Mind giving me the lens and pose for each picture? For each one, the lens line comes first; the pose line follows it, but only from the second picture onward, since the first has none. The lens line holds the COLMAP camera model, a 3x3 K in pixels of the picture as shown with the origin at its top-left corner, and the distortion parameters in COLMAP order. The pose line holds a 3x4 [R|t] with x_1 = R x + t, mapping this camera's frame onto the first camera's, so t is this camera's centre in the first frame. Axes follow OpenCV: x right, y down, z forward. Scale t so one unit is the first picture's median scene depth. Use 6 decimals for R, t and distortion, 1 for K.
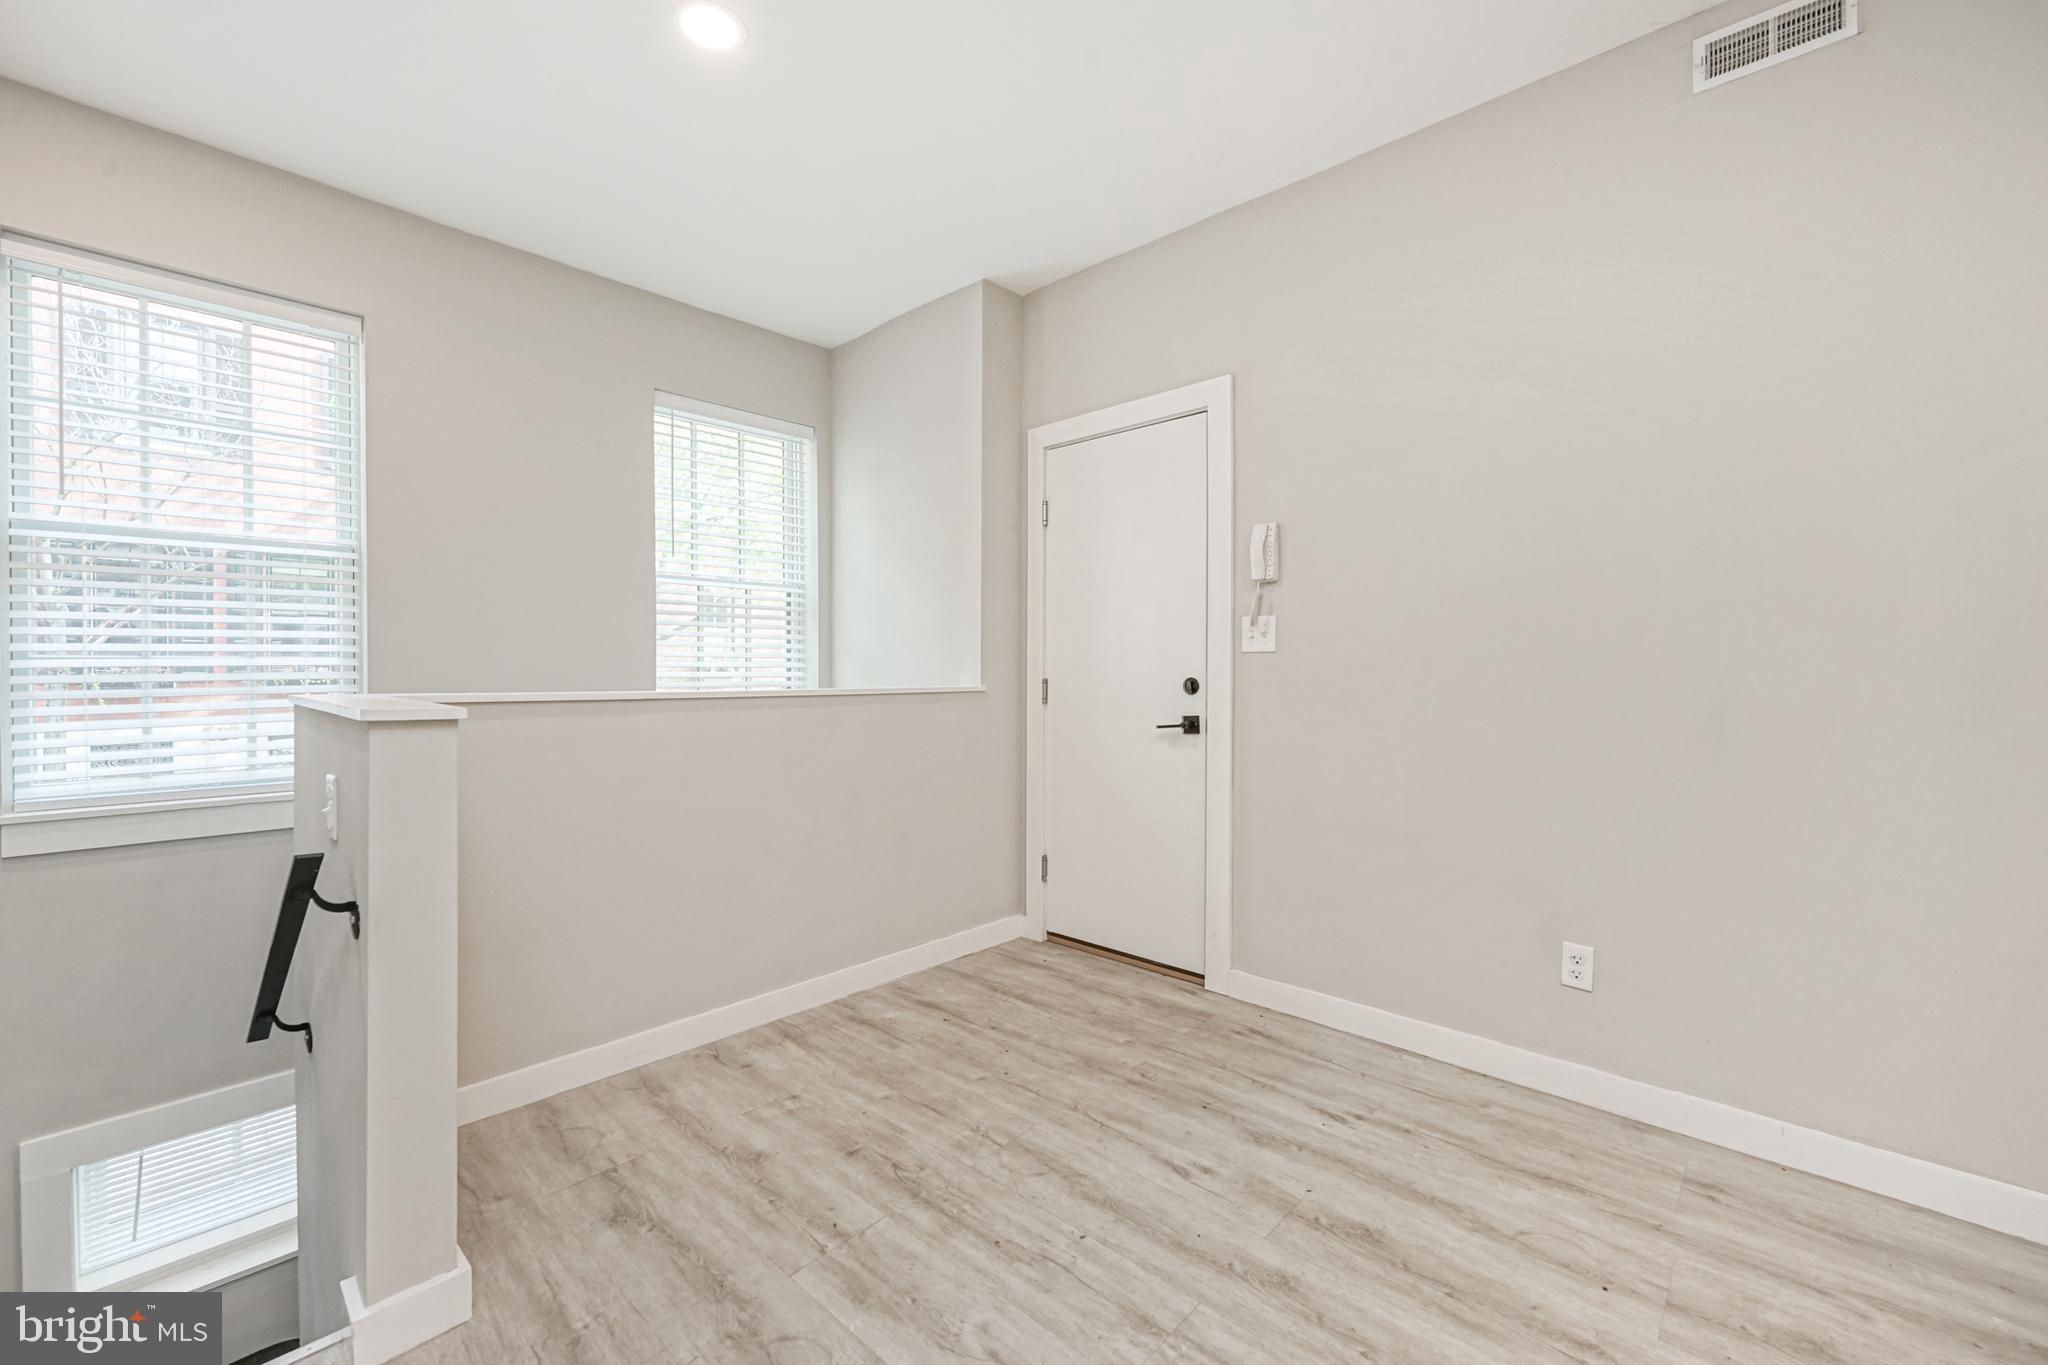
lens RADIAL K [[834.2, 0, 1081.1], [0, 834.2, 679.0], [0, 0, 1]] dist [-0.005882, 0.001290]
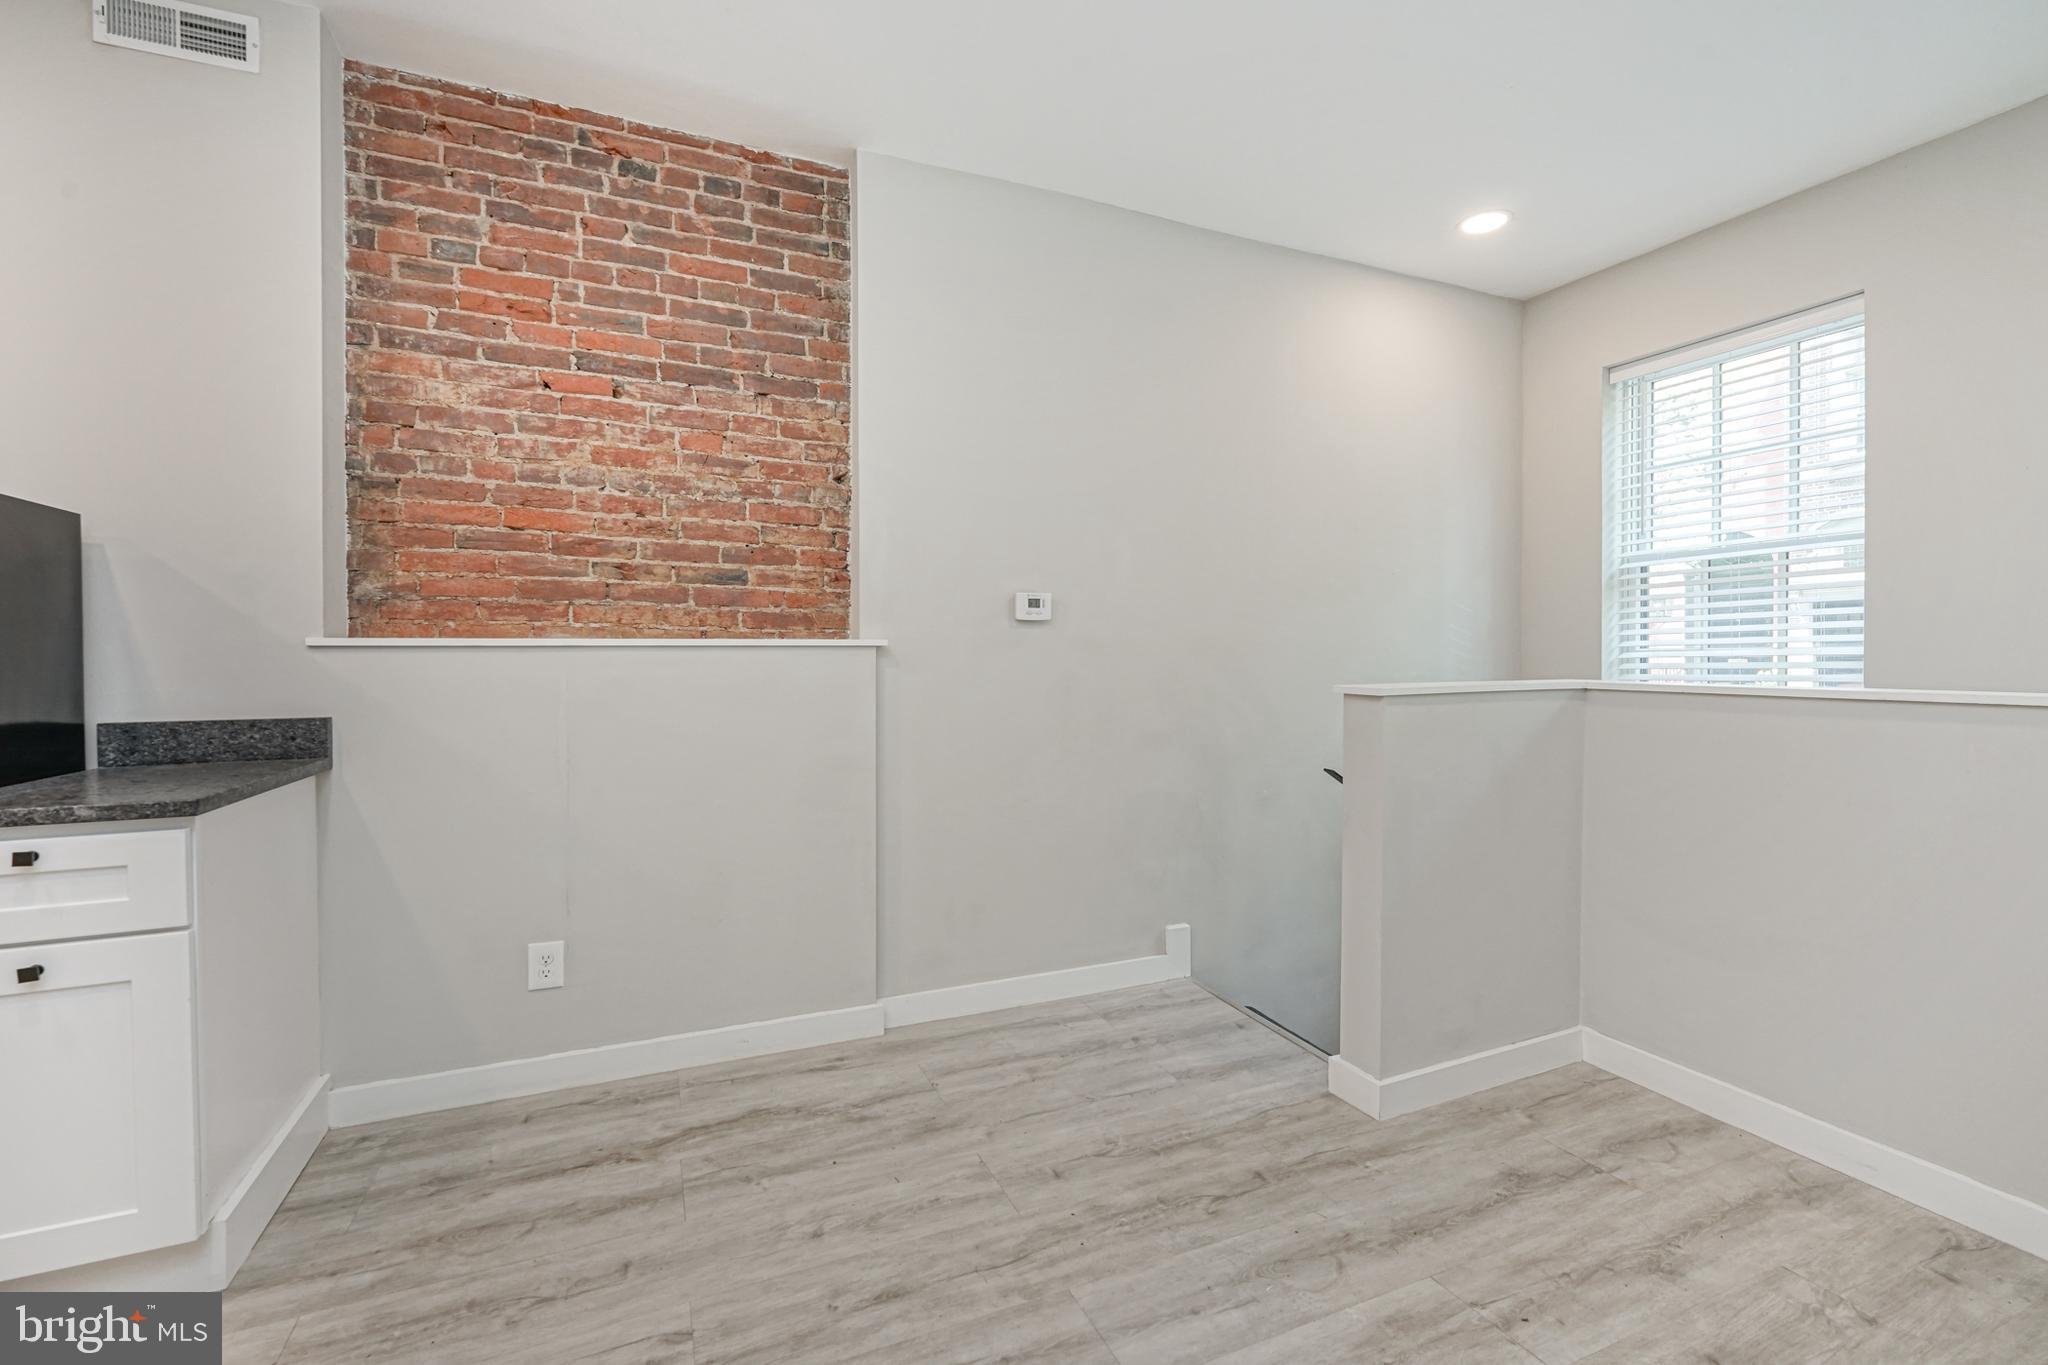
lens RADIAL K [[834.2, 0, 1040.1], [0, 834.2, 664.2], [0, 0, 1]] dist [-0.005882, 0.001290]
pose [[-0.400525, 0.007297, -0.916257, 0.448008], [-0.009090, 0.999887, 0.011936, -0.009910], [0.916241, 0.013110, -0.400414, 0.587809]]
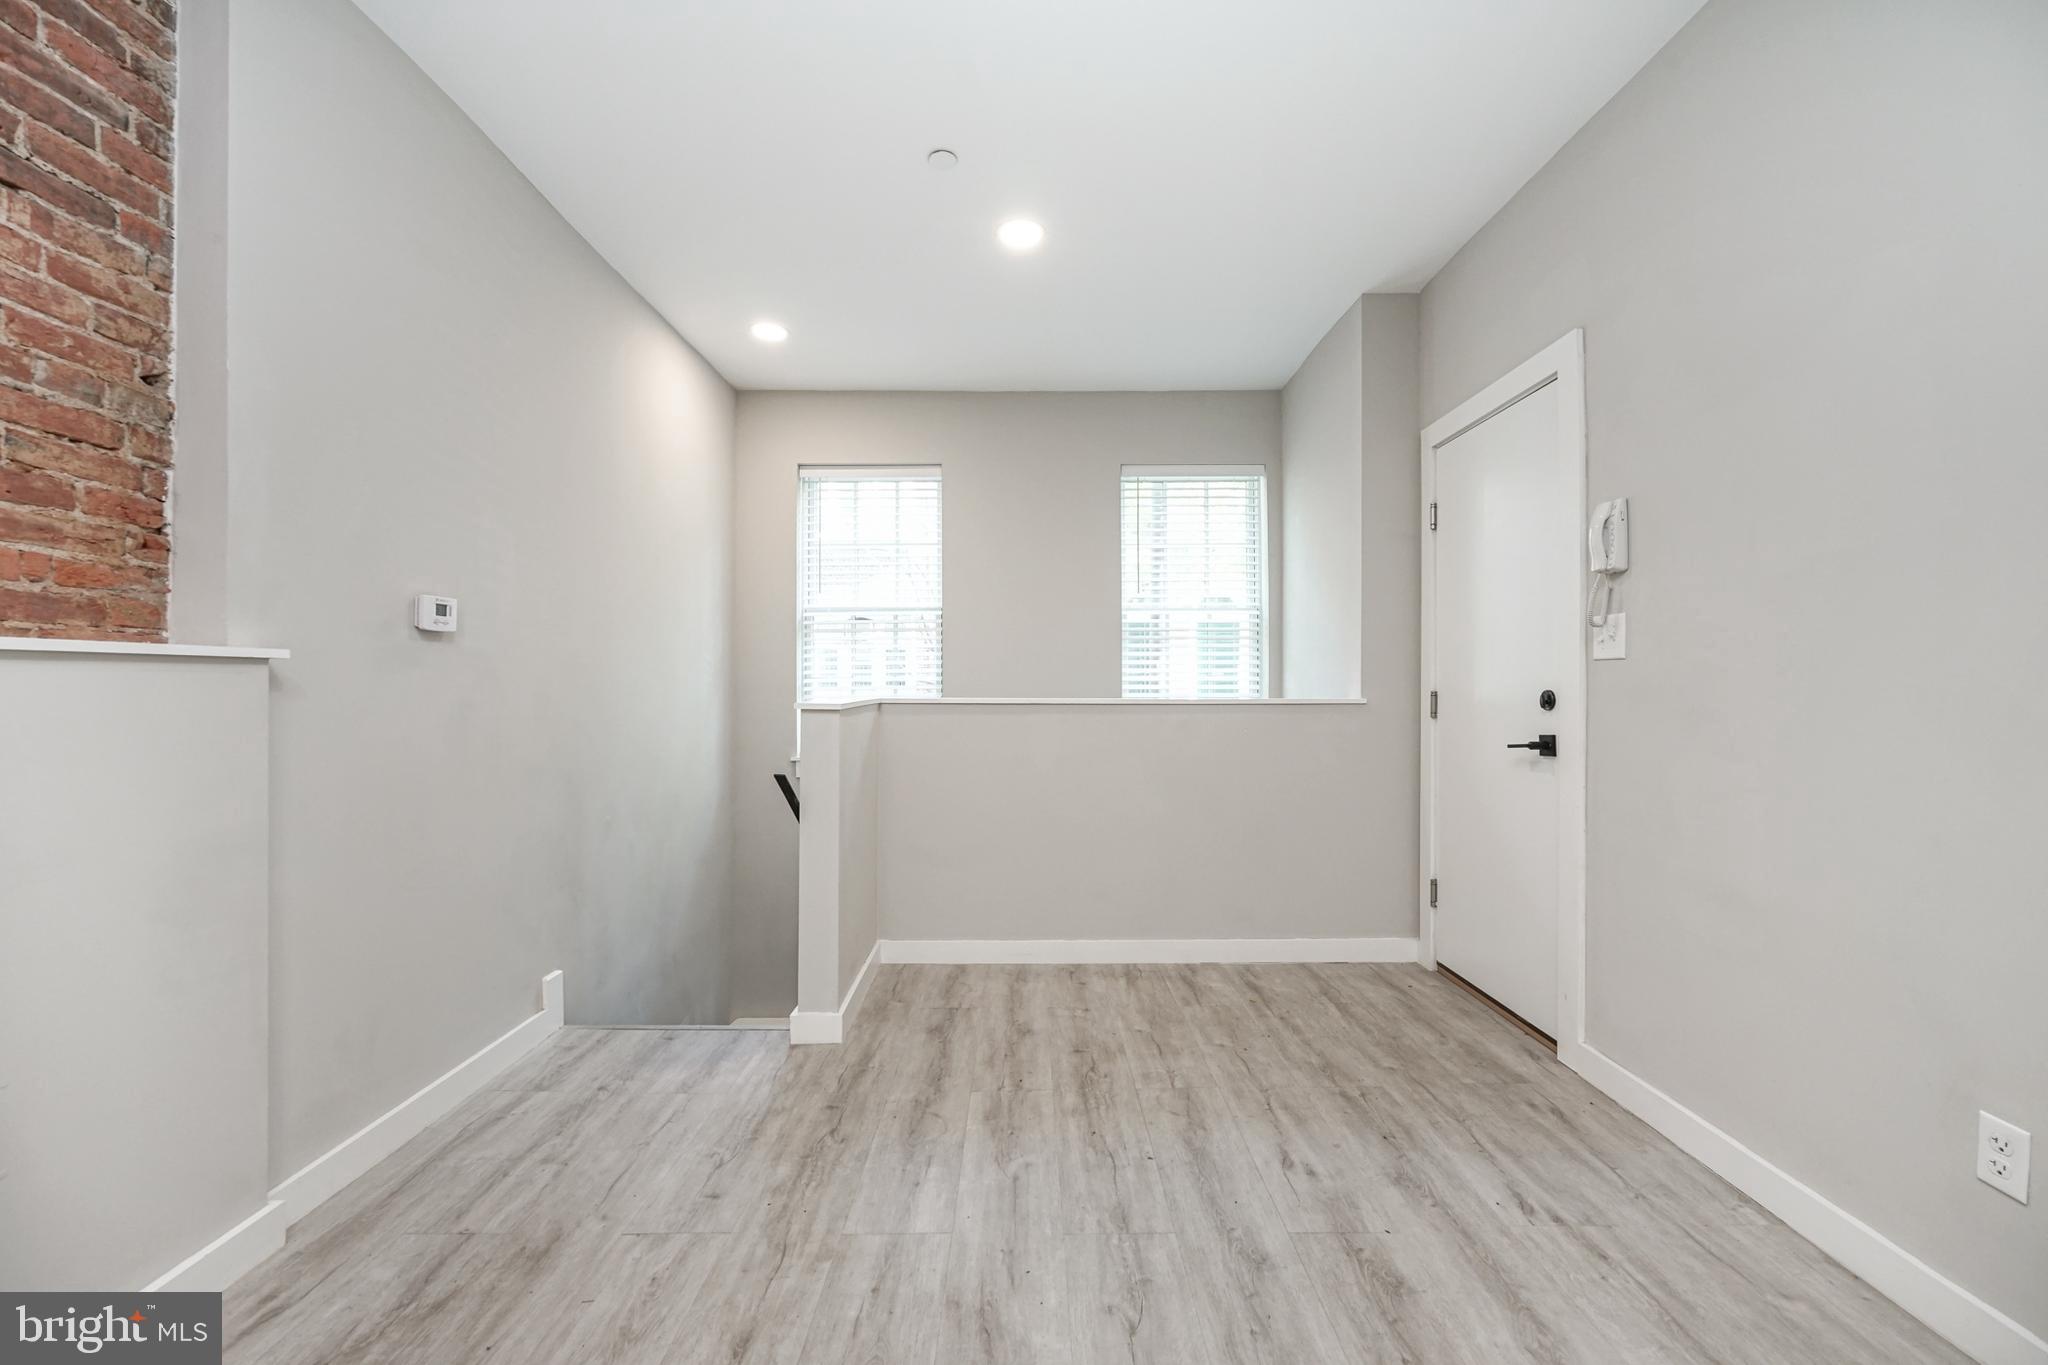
lens RADIAL K [[834.2, 0, 1028.3], [0, 834.2, 681.5], [0, 0, 1]] dist [-0.005882, 0.001290]
pose [[0.676511, -0.004345, -0.736419, 0.496881], [-0.006170, 0.999914, -0.011569, 0.003228], [0.736406, 0.012370, 0.676426, 0.038711]]
